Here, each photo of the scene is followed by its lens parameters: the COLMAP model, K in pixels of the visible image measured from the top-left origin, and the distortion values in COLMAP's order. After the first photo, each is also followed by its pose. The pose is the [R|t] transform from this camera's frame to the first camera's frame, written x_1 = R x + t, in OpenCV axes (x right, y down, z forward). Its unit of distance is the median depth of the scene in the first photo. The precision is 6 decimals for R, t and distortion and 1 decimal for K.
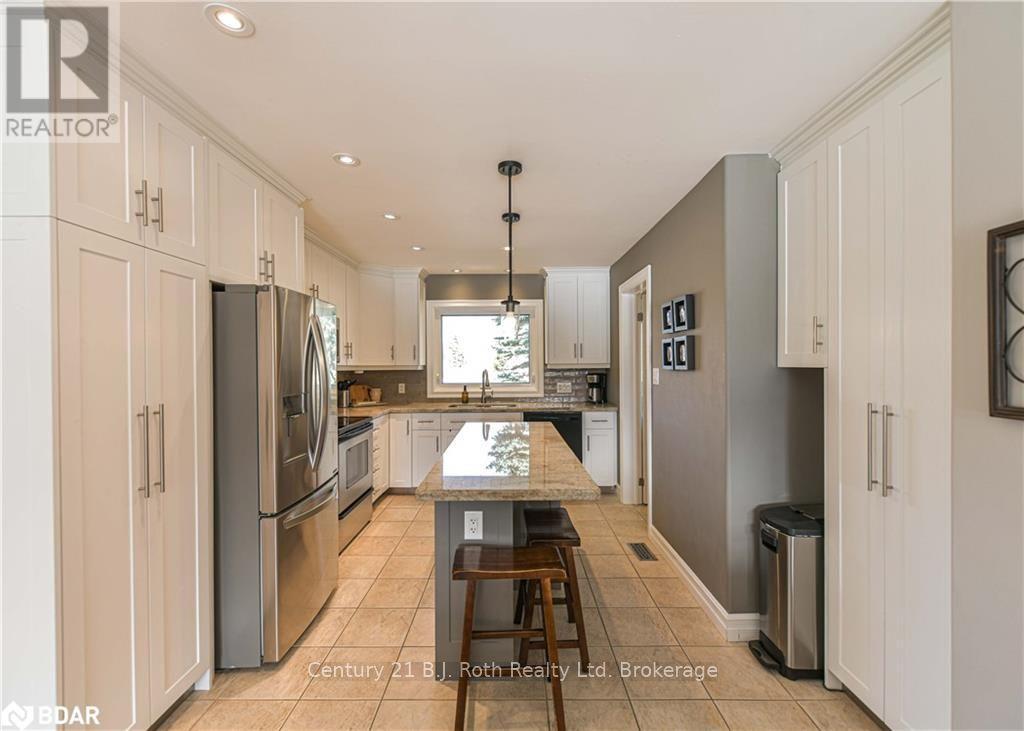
lens RADIAL K [[443.0, 0, 516.4], [0, 443.0, 367.6], [0, 0, 1]] dist [0.001634, 0.000041]
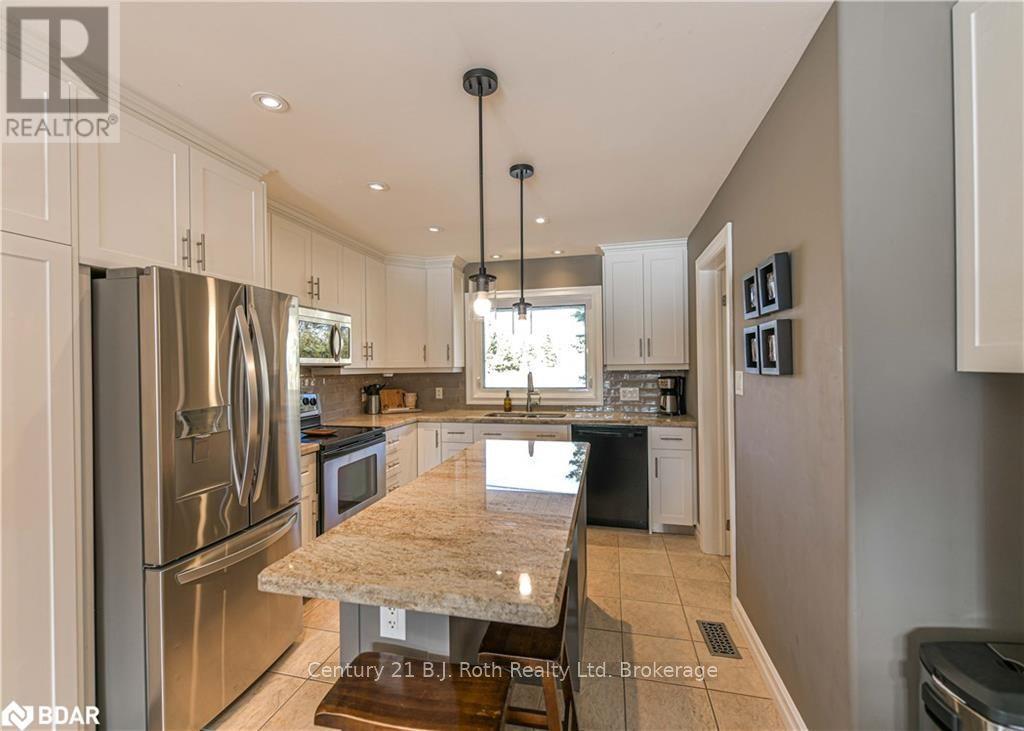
lens RADIAL K [[454.9, 0, 499.5], [0, 454.9, 364.7], [0, 0, 1]] dist [0.000430, -0.000812]
pose [[0.969106, -0.005790, -0.246577, 0.096530], [0.004217, 0.999967, -0.006907, -0.003867], [0.246609, 0.005654, 0.969098, 0.169062]]
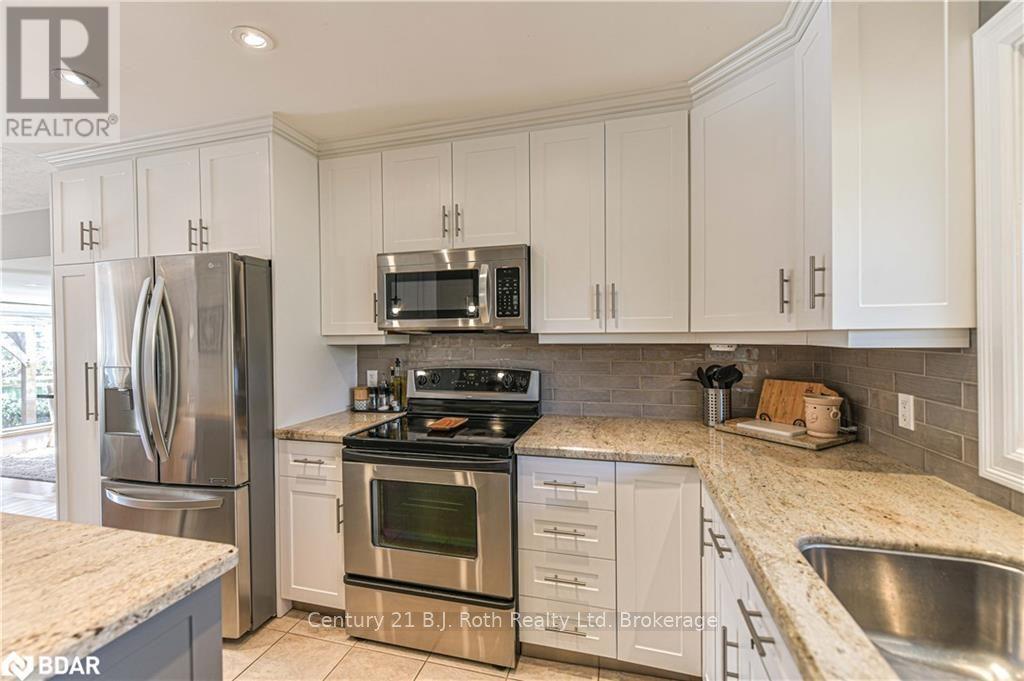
lens RADIAL K [[414.4, 0, 512.0], [0, 414.4, 340.5], [0, 0, 1]] dist [0.001128, 0.000086]
pose [[-0.268369, 0.016947, -0.963167, 0.070244], [0.006473, 0.999854, 0.015789, -0.004460], [0.963294, -0.001997, -0.268440, 0.958933]]
